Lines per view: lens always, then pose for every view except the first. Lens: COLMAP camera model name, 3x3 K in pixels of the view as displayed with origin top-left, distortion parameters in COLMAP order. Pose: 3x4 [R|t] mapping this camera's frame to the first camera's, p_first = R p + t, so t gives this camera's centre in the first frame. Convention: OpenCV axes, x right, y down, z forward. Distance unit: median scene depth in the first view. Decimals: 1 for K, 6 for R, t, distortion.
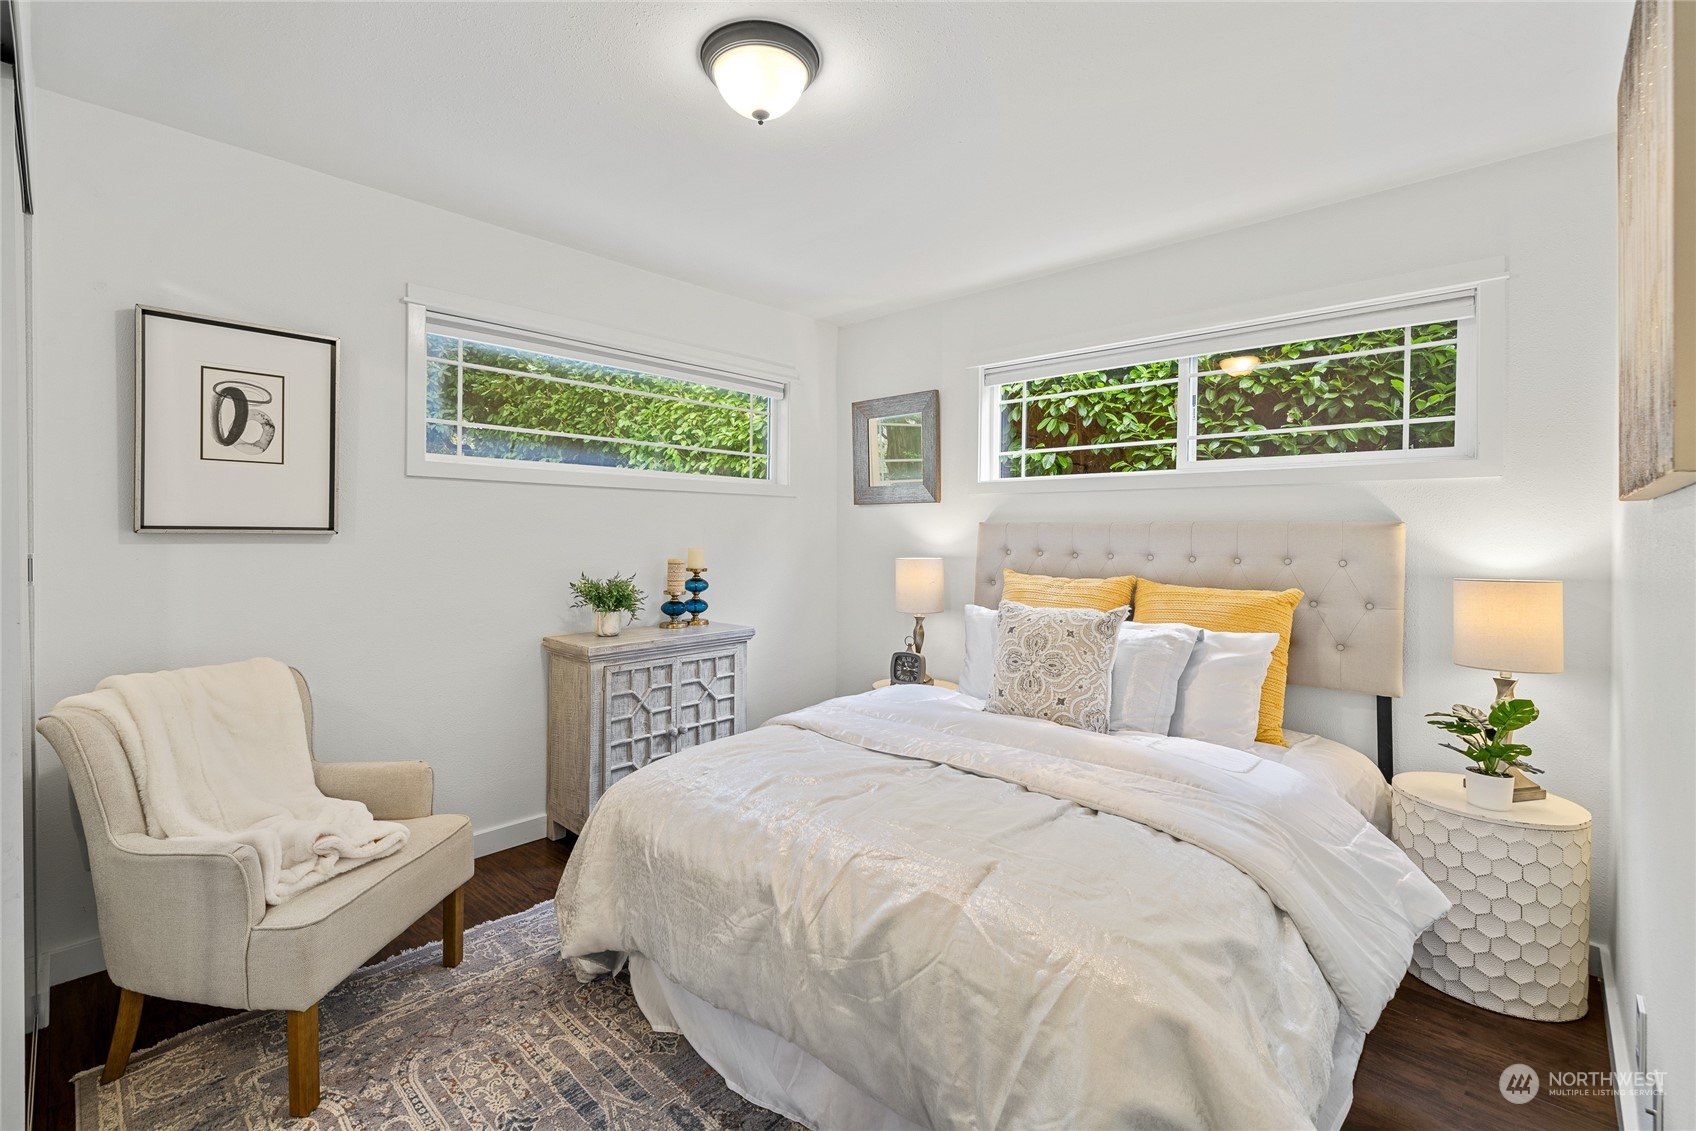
lens RADIAL K [[737.9, 0, 845.8], [0, 737.9, 548.5], [0, 0, 1]] dist [0.001633, 0.000435]
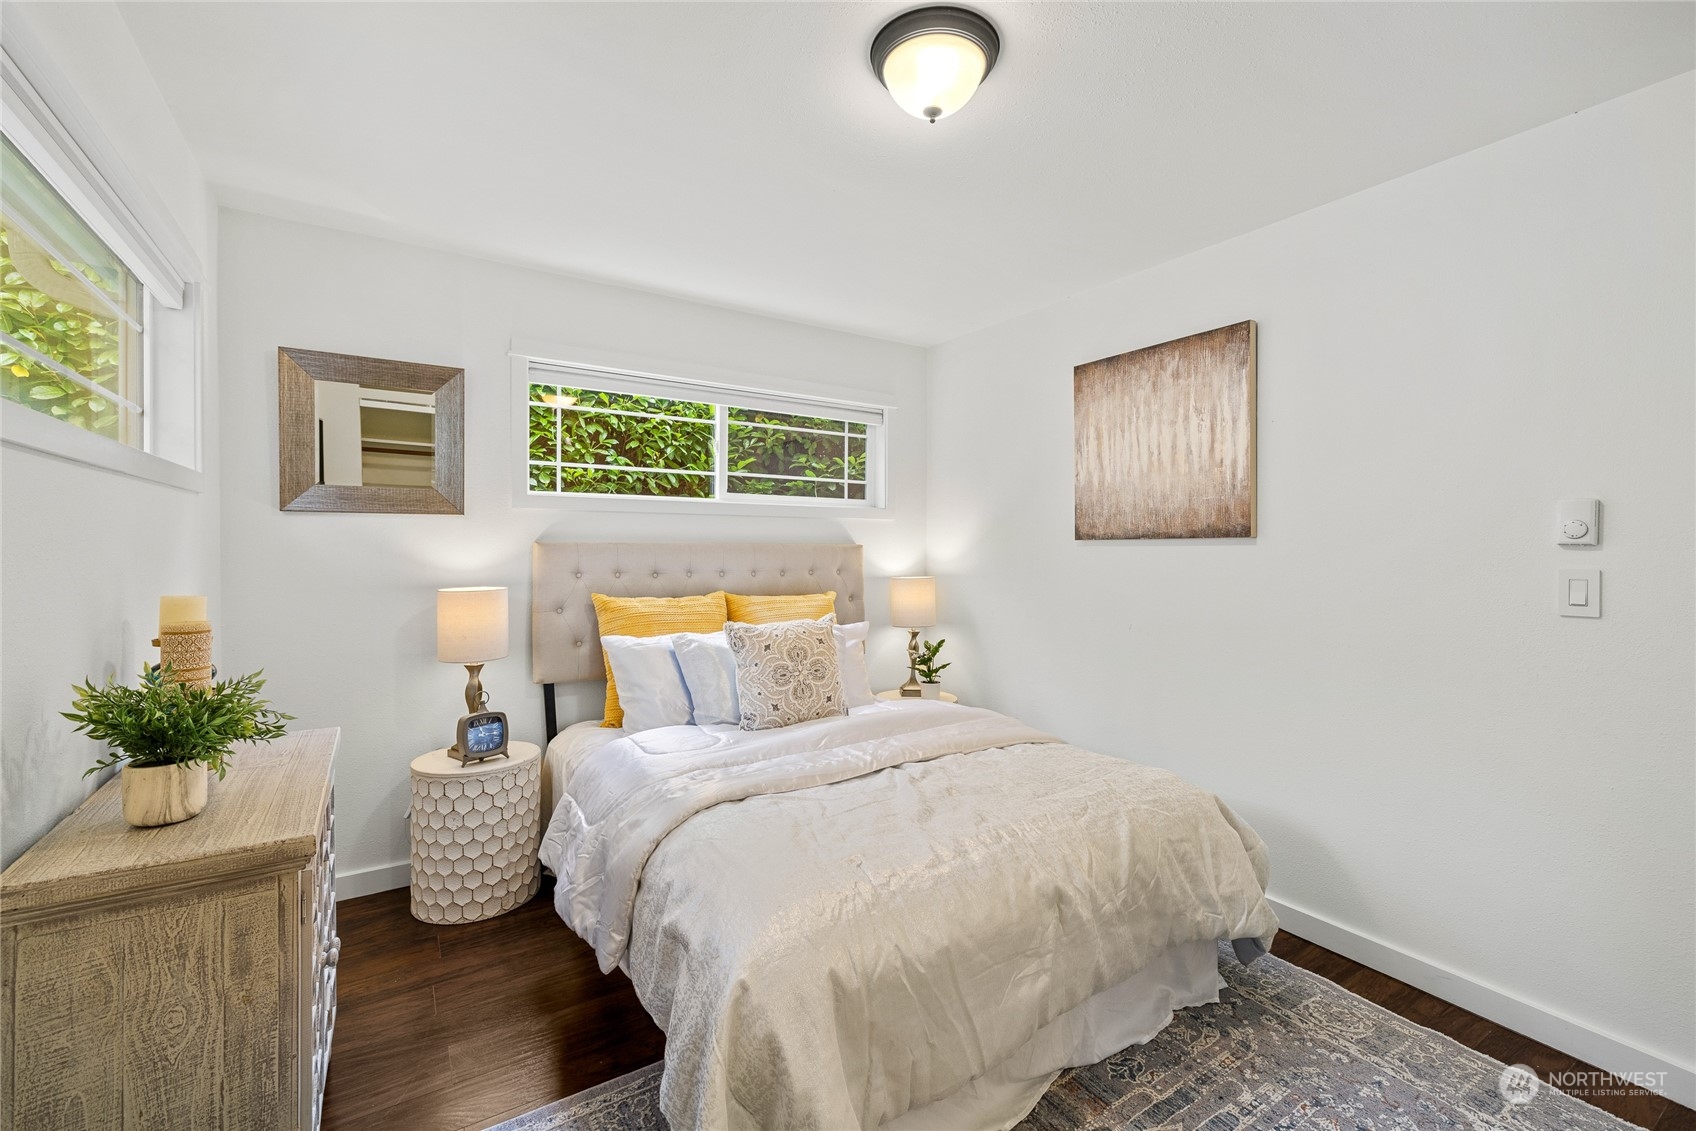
lens RADIAL K [[705.9, 0, 844.5], [0, 705.9, 553.9], [0, 0, 1]] dist [-0.010449, 0.000149]
pose [[0.248146, -0.013776, 0.968625, -0.620291], [0.022104, 0.999719, 0.008555, -0.025015], [-0.968470, 0.019288, 0.248381, 0.549054]]
